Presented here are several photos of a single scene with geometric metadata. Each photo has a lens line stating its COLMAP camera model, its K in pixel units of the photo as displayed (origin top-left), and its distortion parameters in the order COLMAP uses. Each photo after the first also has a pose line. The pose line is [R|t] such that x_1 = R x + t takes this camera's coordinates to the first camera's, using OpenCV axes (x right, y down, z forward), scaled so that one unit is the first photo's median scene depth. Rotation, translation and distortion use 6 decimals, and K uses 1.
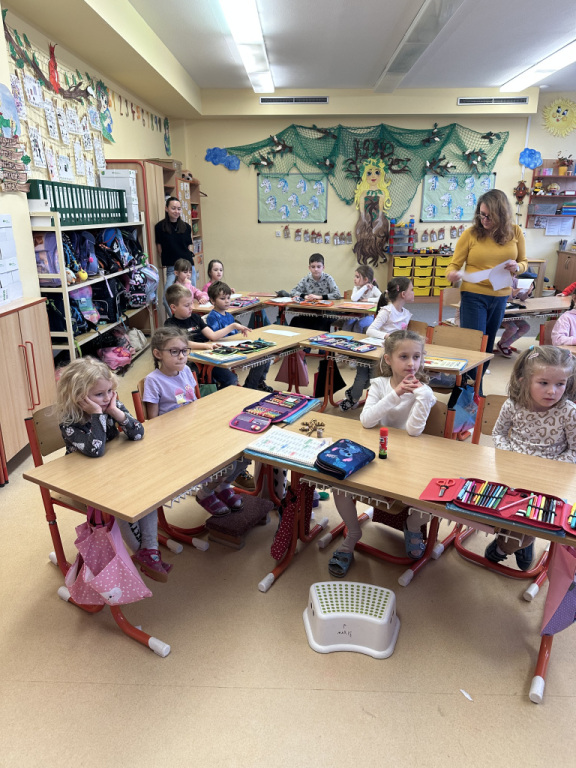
lens RADIAL K [[542.5, 0, 288.0], [0, 542.5, 384.0], [0, 0, 1]] dist [0.002322, -0.001283]
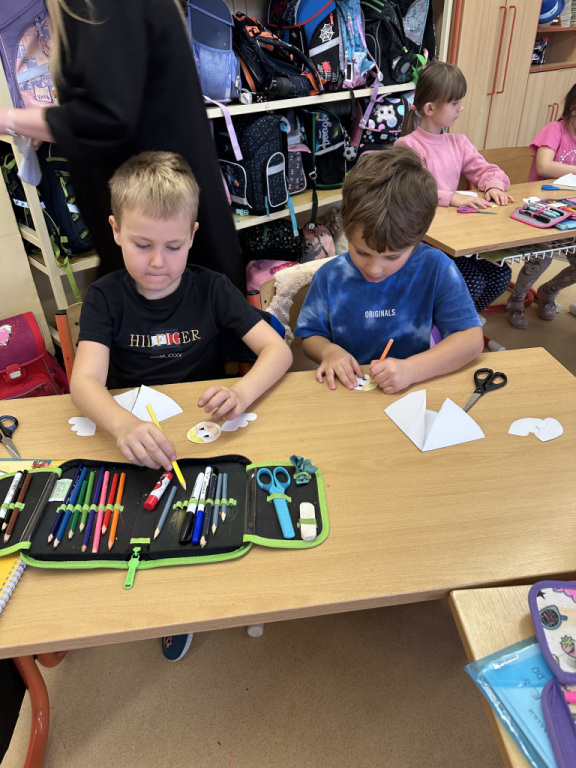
lens RADIAL K [[542.5, 0, 288.0], [0, 542.5, 384.0], [0, 0, 1]] dist [0.002322, -0.001283]
pose [[0.682600, 0.388223, -0.619145, 0.045141], [-0.192268, 0.912780, 0.360368, -0.142043], [0.705046, -0.126946, 0.697707, 0.611473]]
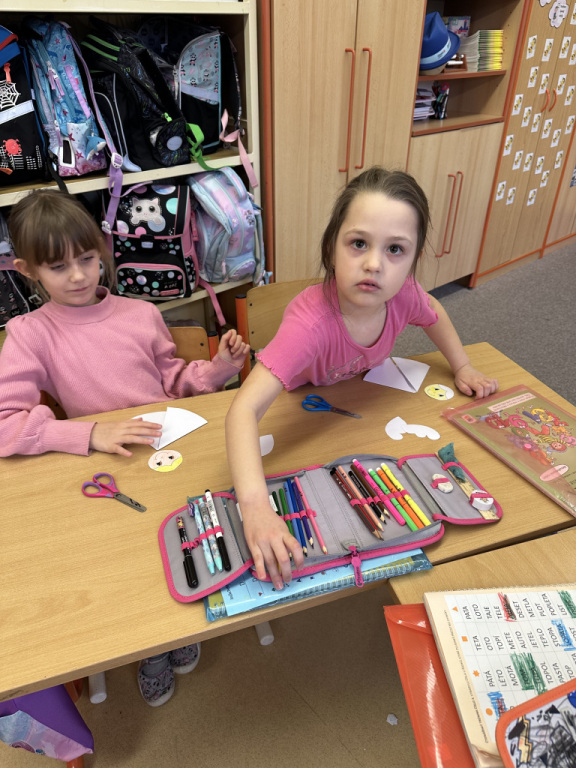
lens RADIAL K [[577.2, 0, 288.0], [0, 577.2, 384.0], [0, 0, 1]] dist [-0.000298, -0.002121]
pose [[0.686926, 0.394537, -0.610306, 0.007204], [-0.224841, 0.913976, 0.337778, -0.243538], [0.691071, -0.094807, 0.716542, 0.850805]]
